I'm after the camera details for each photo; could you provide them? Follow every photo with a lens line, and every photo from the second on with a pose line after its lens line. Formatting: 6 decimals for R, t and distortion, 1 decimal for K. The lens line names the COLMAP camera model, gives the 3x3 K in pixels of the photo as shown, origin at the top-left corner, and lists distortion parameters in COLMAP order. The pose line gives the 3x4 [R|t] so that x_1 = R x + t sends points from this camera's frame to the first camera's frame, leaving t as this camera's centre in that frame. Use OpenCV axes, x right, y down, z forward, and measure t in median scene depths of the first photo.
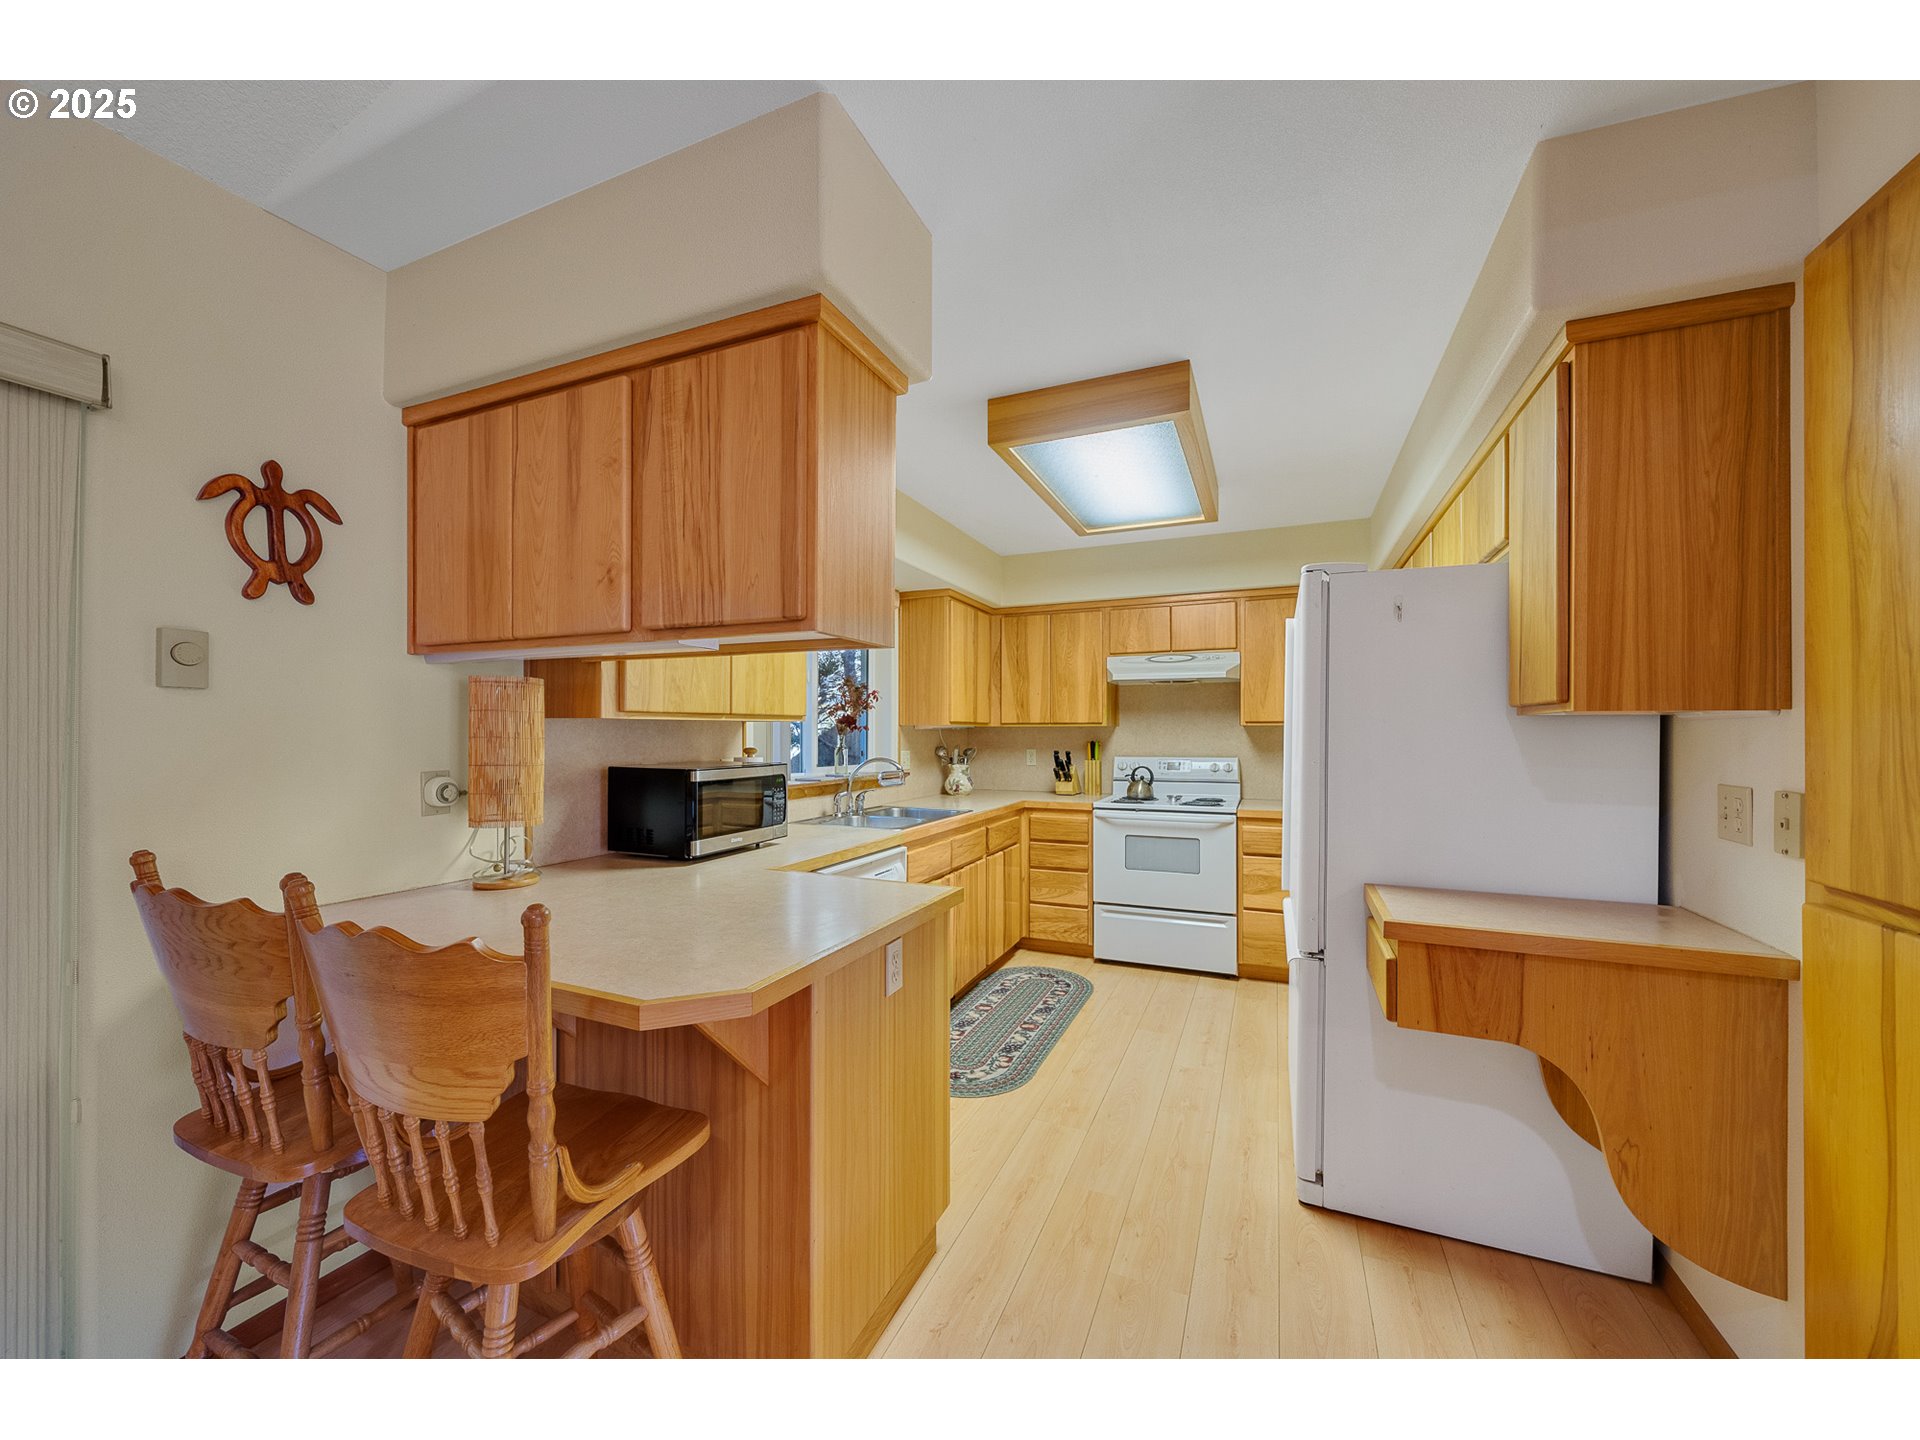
lens RADIAL K [[735.1, 0, 954.8], [0, 735.1, 734.9], [0, 0, 1]] dist [-0.000539, -0.000014]
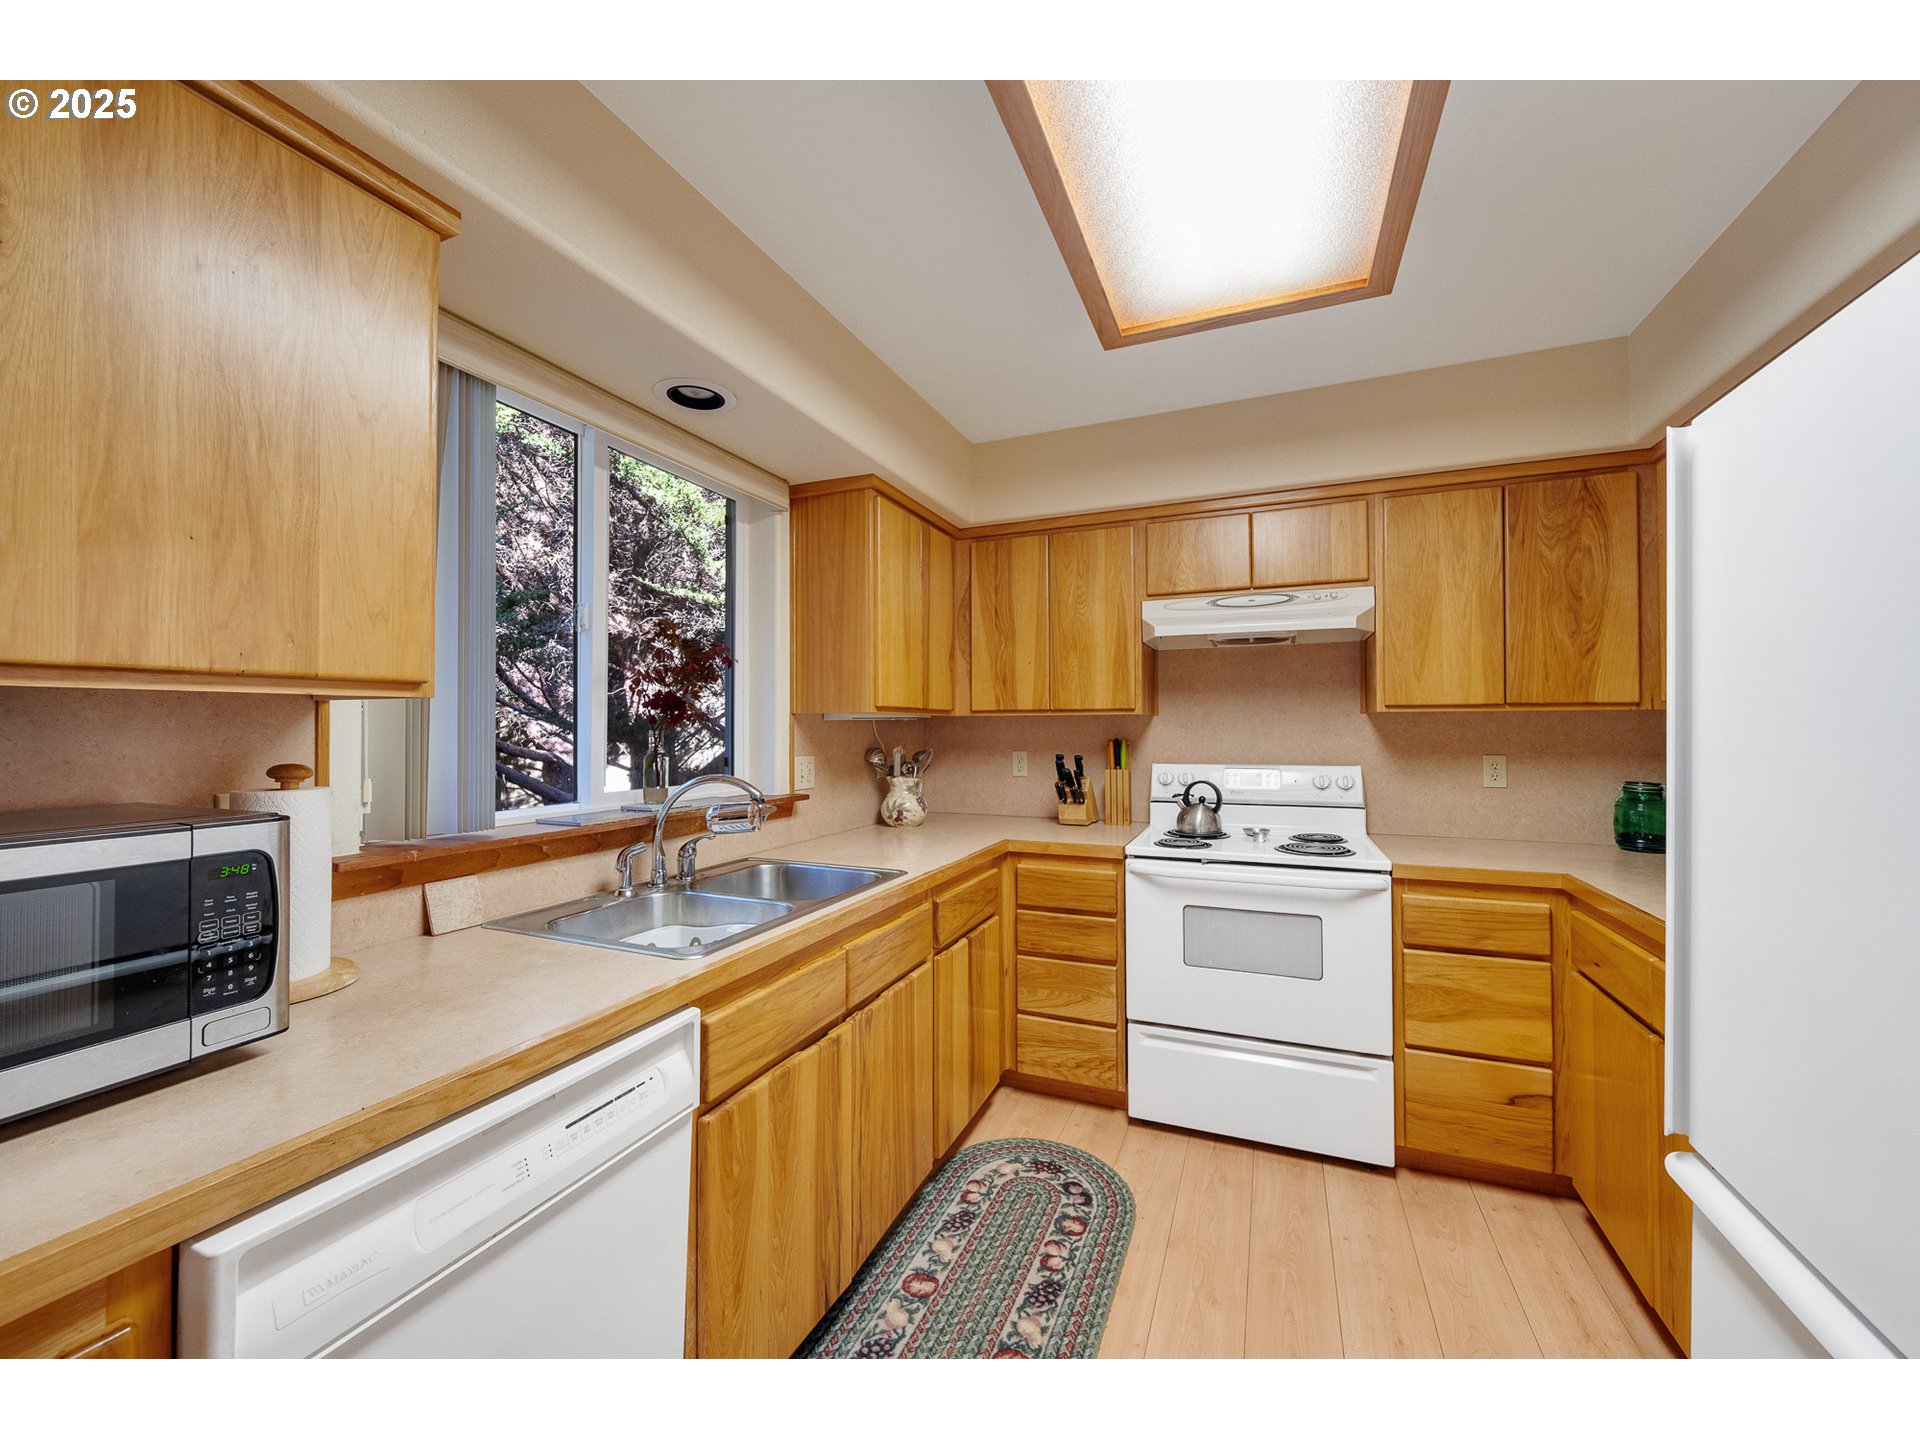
lens RADIAL K [[757.1, 0, 960.0], [0, 757.1, 720.0], [0, 0, 1]] dist [-0.001432, -0.000305]
pose [[0.999850, -0.002804, 0.017094, 0.047773], [0.003027, 0.999911, -0.013026, 0.000494], [-0.017056, 0.013076, 0.999769, 0.400296]]
